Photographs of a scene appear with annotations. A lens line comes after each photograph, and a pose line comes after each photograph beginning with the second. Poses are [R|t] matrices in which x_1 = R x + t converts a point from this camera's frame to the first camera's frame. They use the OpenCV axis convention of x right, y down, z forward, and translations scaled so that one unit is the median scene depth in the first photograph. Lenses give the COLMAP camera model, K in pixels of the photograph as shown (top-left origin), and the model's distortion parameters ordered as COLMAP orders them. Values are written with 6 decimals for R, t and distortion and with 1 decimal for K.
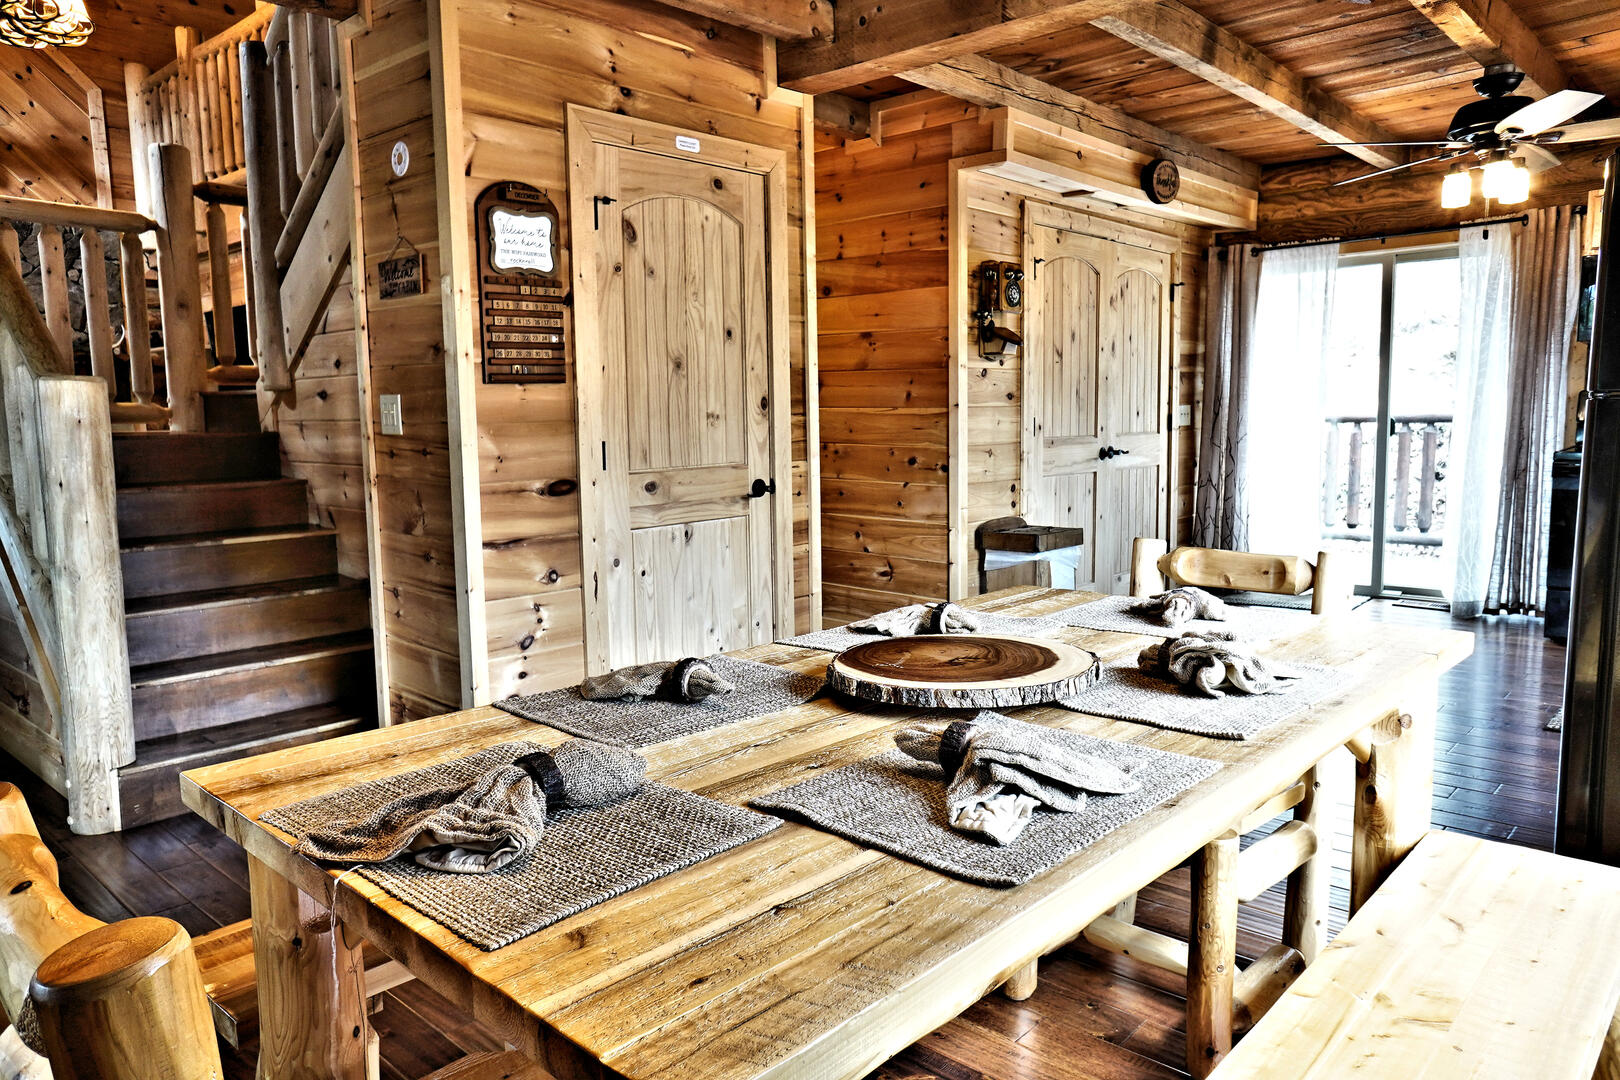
lens RADIAL K [[1083.2, 0, 810.0], [0, 1083.2, 540.0], [0, 0, 1]] dist [-0.070276, 0.086802]
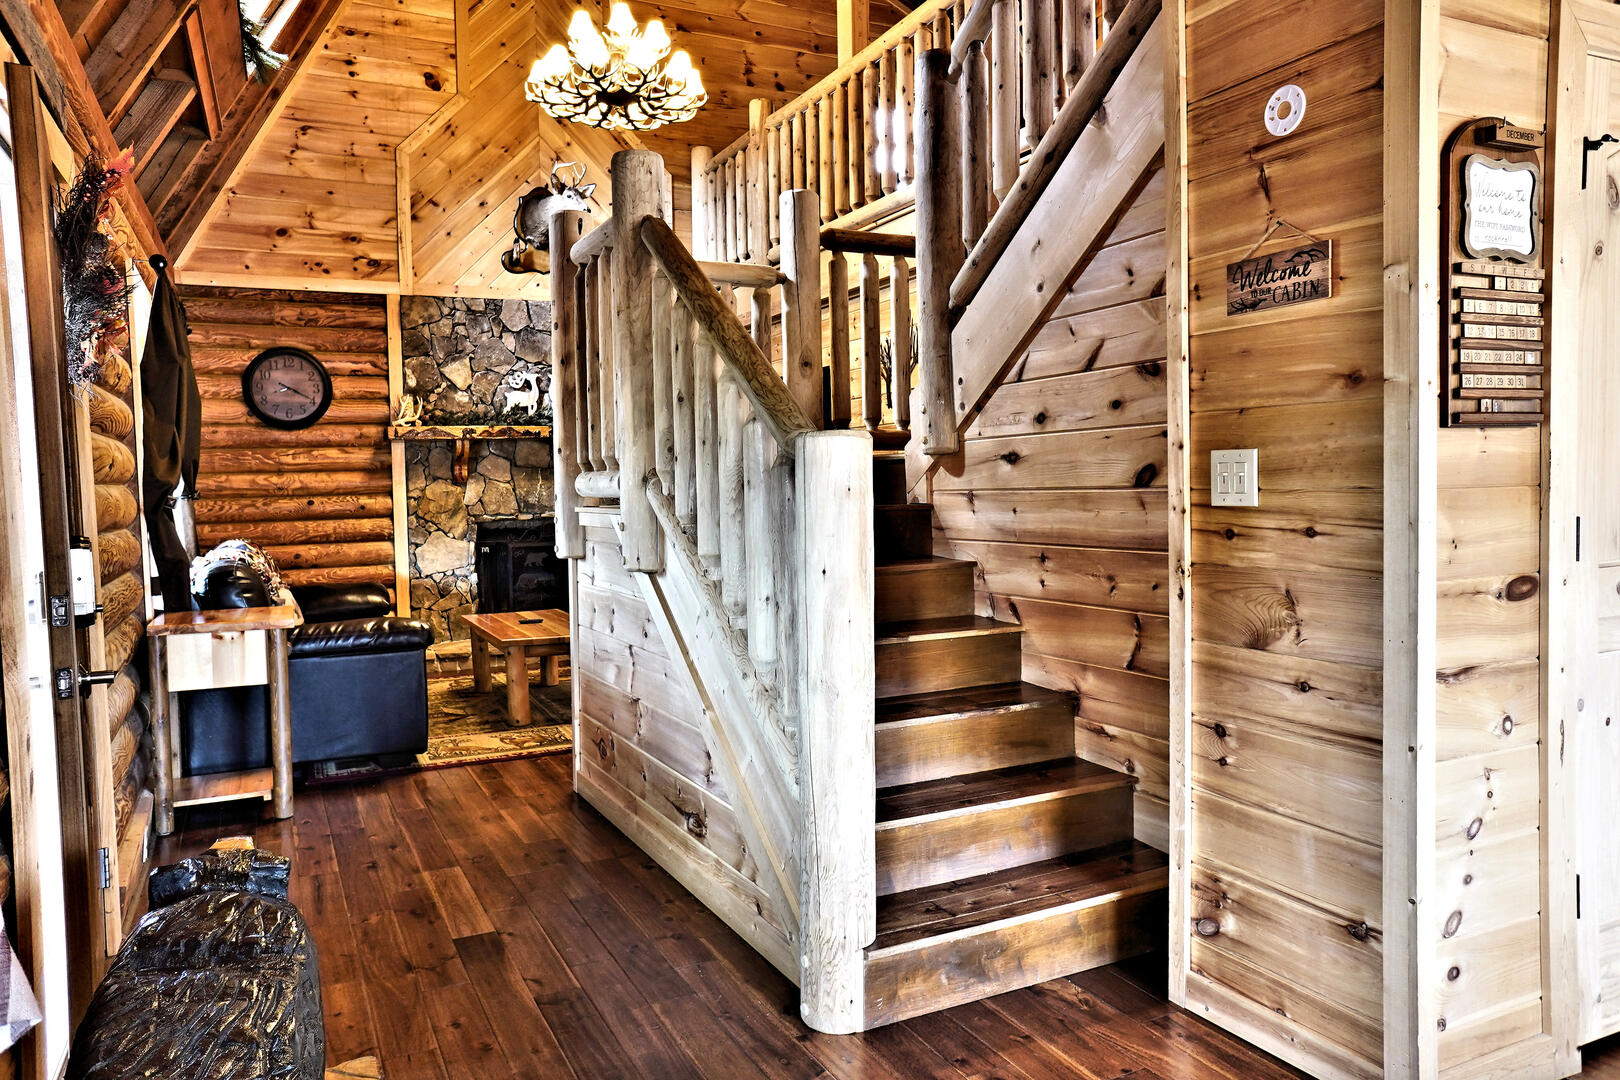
lens RADIAL K [[1083.2, 0, 810.0], [0, 1083.2, 540.0], [0, 0, 1]] dist [-0.070276, 0.086802]
pose [[0.936155, 0.007744, -0.351502, -0.396898], [-0.031808, 0.997523, -0.062737, -0.023093], [0.350145, 0.069912, 0.934083, 0.245805]]
